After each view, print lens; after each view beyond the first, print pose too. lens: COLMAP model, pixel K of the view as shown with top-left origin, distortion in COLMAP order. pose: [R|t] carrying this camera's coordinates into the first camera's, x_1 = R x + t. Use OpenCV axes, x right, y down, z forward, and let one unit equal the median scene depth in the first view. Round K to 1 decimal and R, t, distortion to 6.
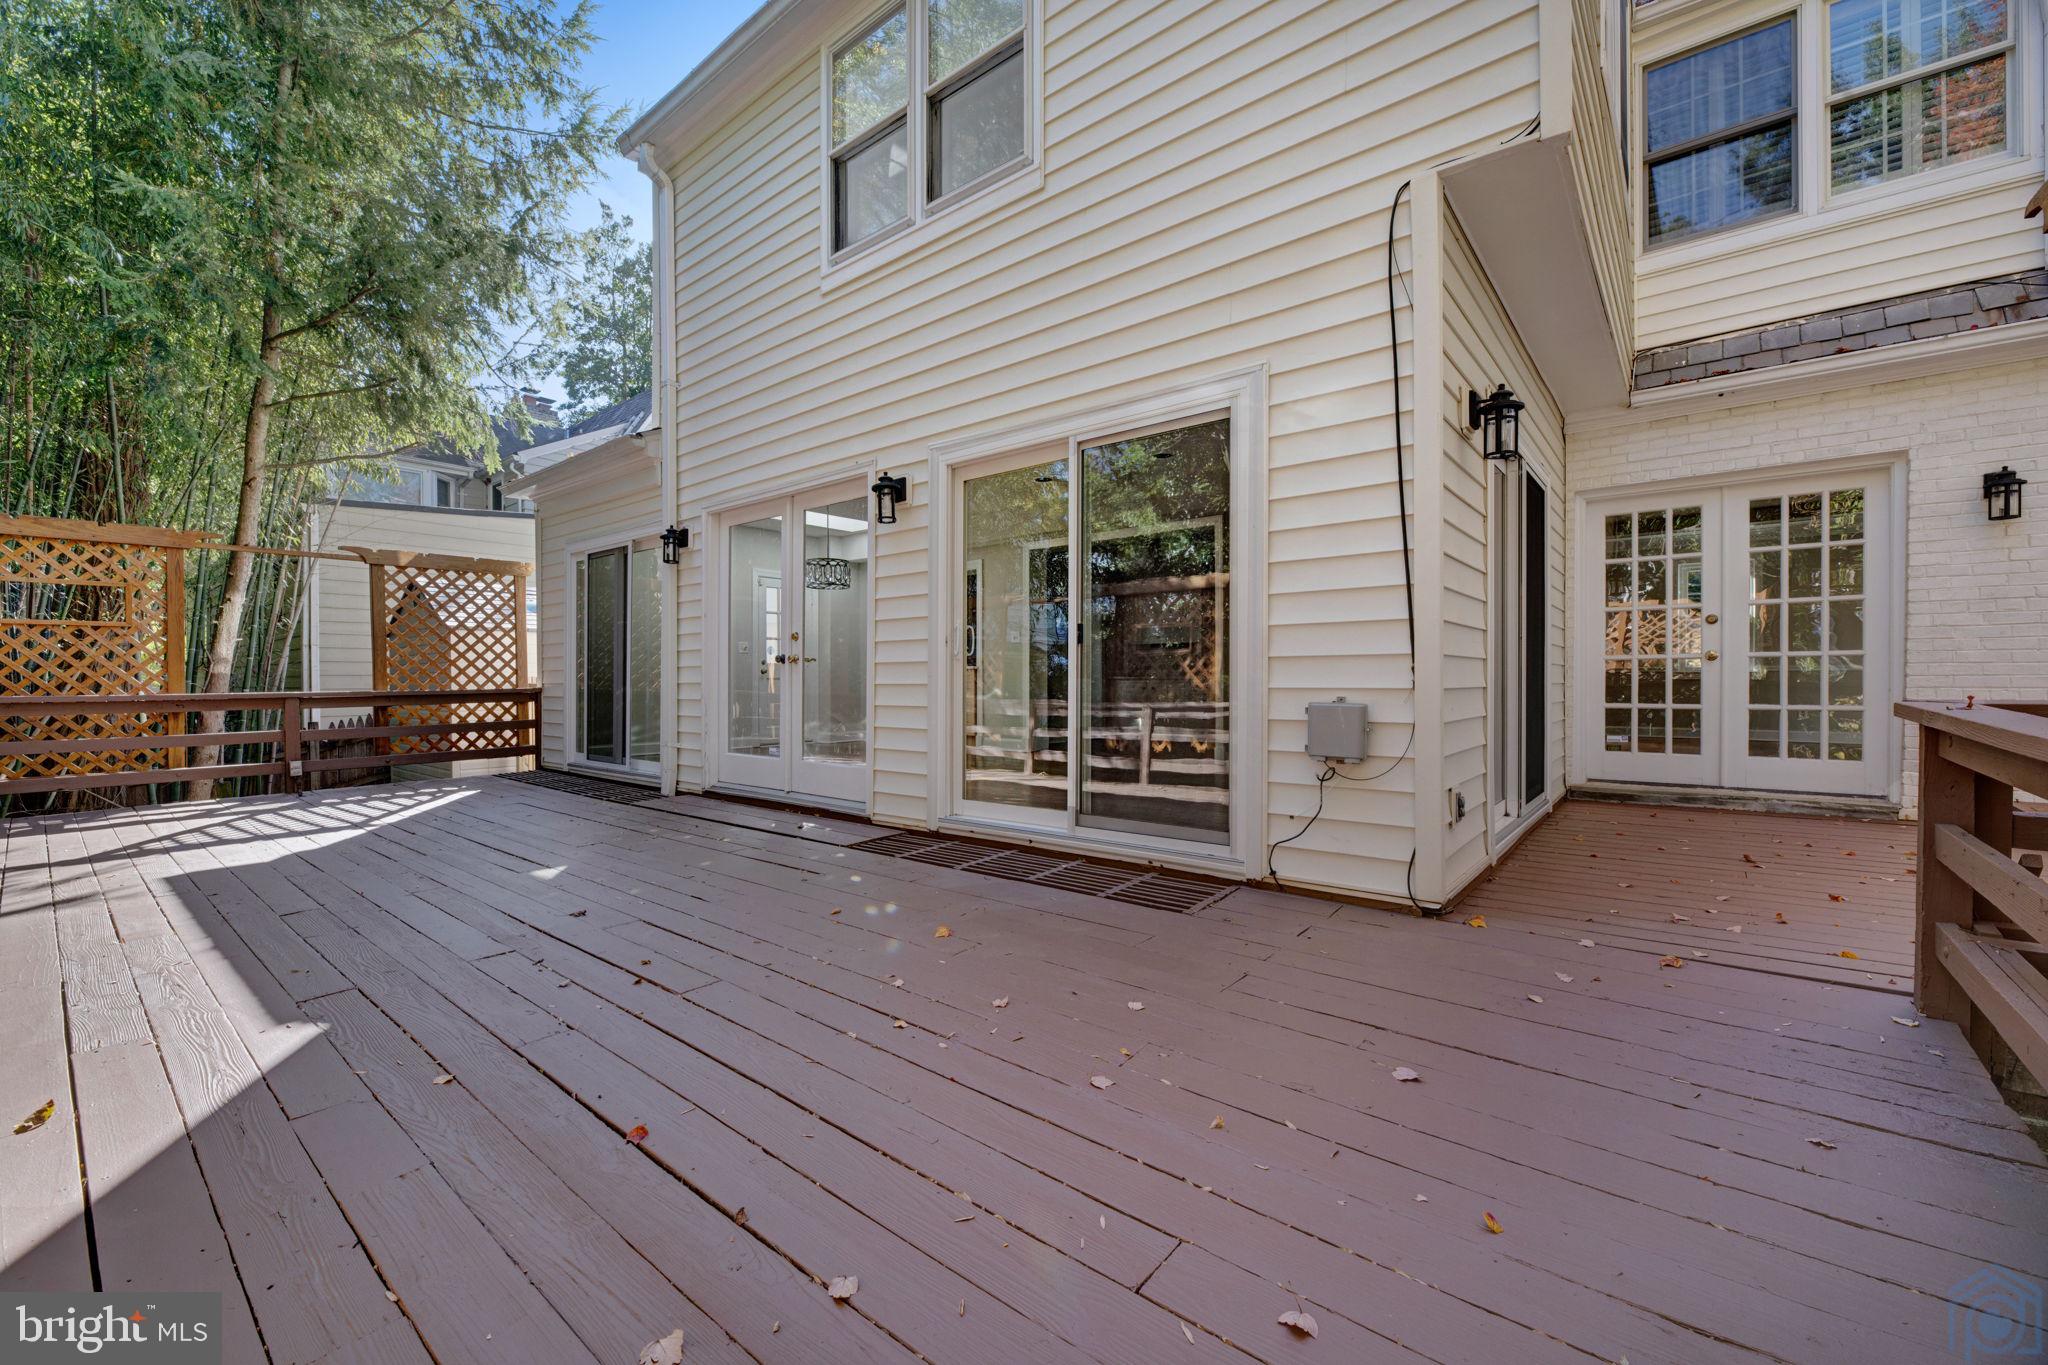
lens RADIAL K [[829.5, 0, 1020.9], [0, 829.5, 679.9], [0, 0, 1]] dist [-0.002181, -0.000333]
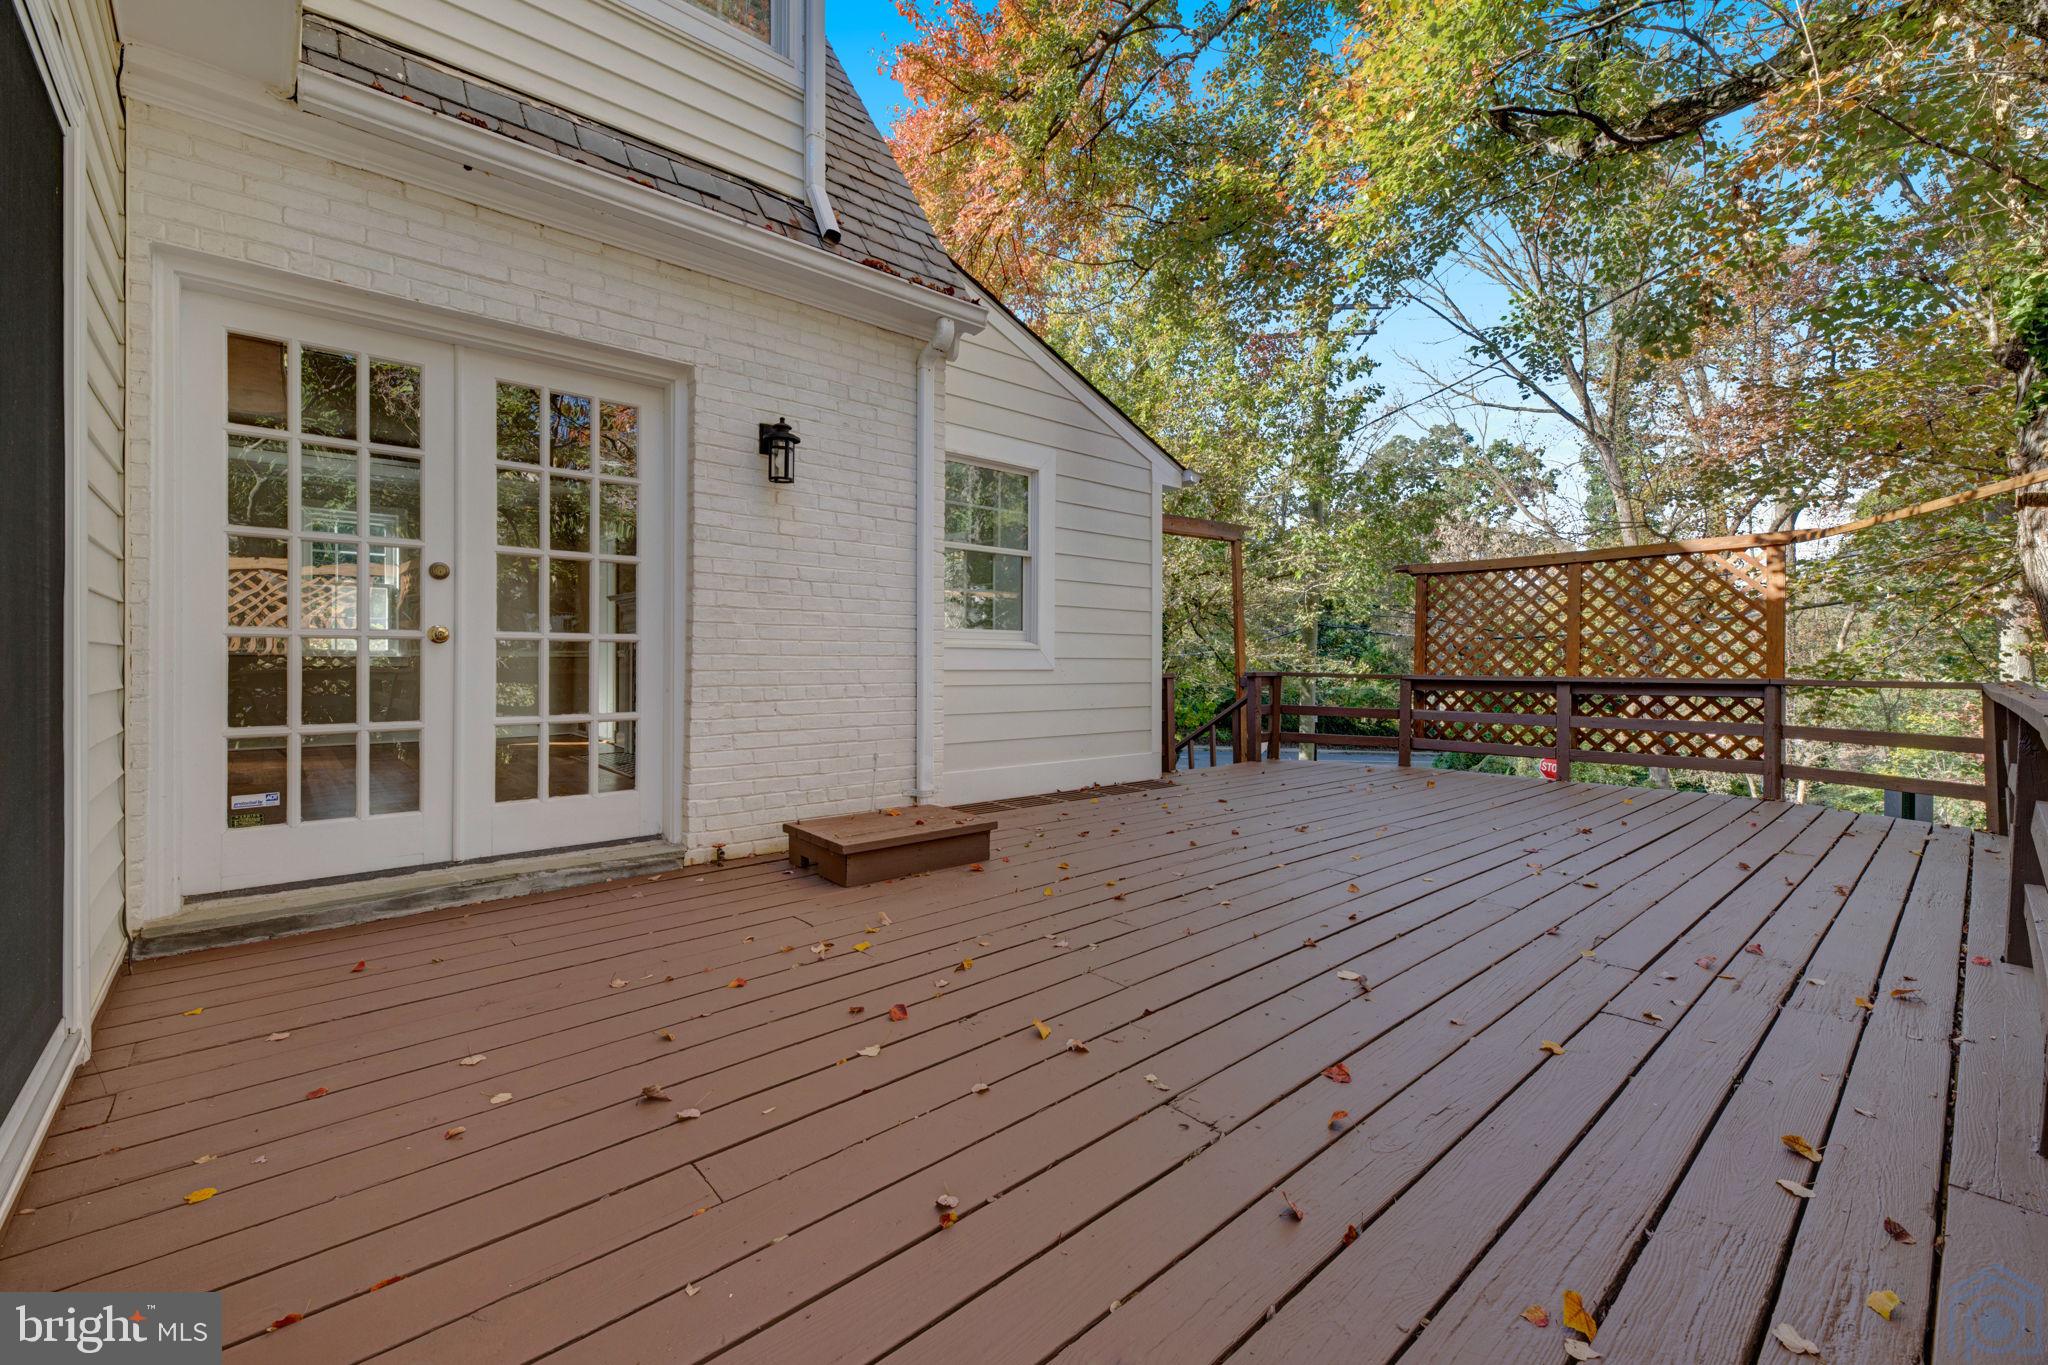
lens RADIAL K [[844.3, 0, 1031.5], [0, 844.3, 669.6], [0, 0, 1]] dist [-0.001424, -0.000481]
pose [[0.145792, -0.006573, 0.989293, 0.323672], [-0.005980, 0.999954, 0.007525, -0.012359], [-0.989297, -0.007013, 0.145746, 0.518053]]
